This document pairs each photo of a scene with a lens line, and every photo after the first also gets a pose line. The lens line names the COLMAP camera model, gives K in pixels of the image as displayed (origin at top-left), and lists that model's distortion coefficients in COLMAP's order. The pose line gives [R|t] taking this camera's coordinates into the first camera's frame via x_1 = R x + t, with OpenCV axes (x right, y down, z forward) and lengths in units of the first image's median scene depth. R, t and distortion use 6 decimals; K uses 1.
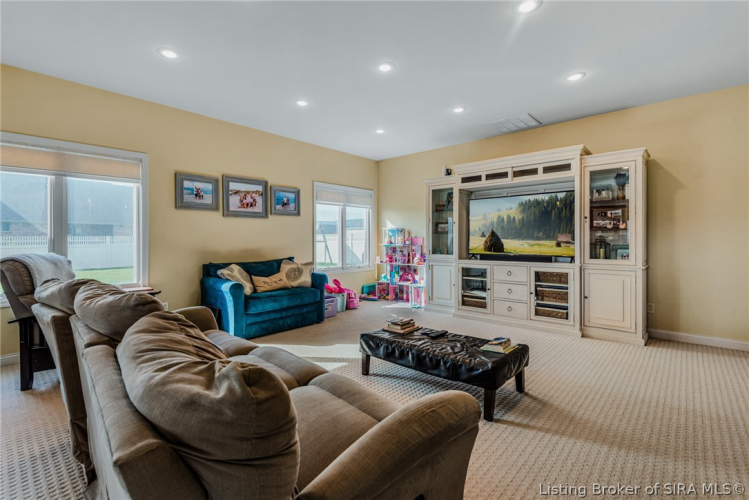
lens RADIAL K [[343.3, 0, 375.6], [0, 343.3, 239.0], [0, 0, 1]] dist [0.025717, -0.000073]
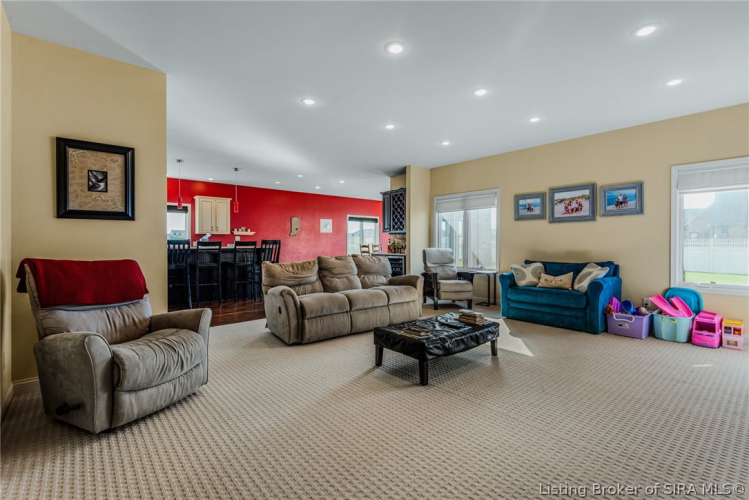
lens RADIAL K [[347.8, 0, 379.8], [0, 347.8, 242.2], [0, 0, 1]] dist [0.028251, -0.021562]
pose [[-0.119530, -0.007382, -0.992803, 0.783540], [-0.005395, 0.999962, -0.006786, 0.011753], [0.992816, 0.004545, -0.119565, 0.526132]]
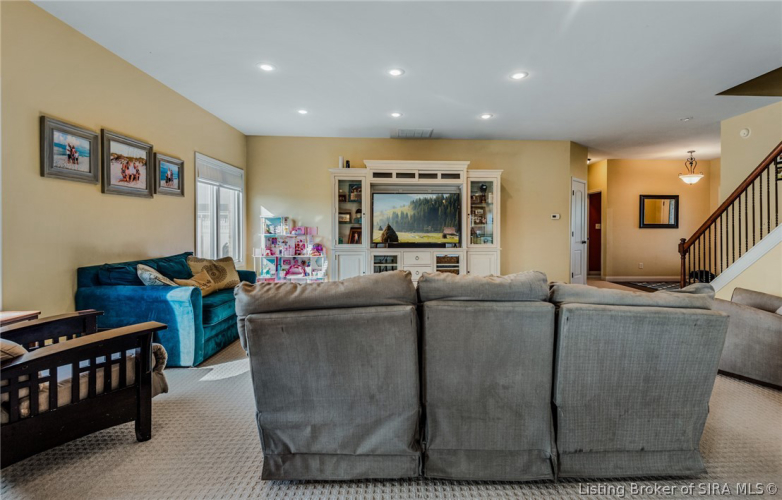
lens RADIAL K [[375.1, 0, 418.0], [0, 375.1, 229.8], [0, 0, 1]] dist [0.002050, -0.000243]
pose [[0.707195, 0.004836, 0.707002, -0.488862], [-0.008681, 0.999961, 0.001843, -0.002046], [-0.706965, -0.007441, 0.707209, 0.072685]]
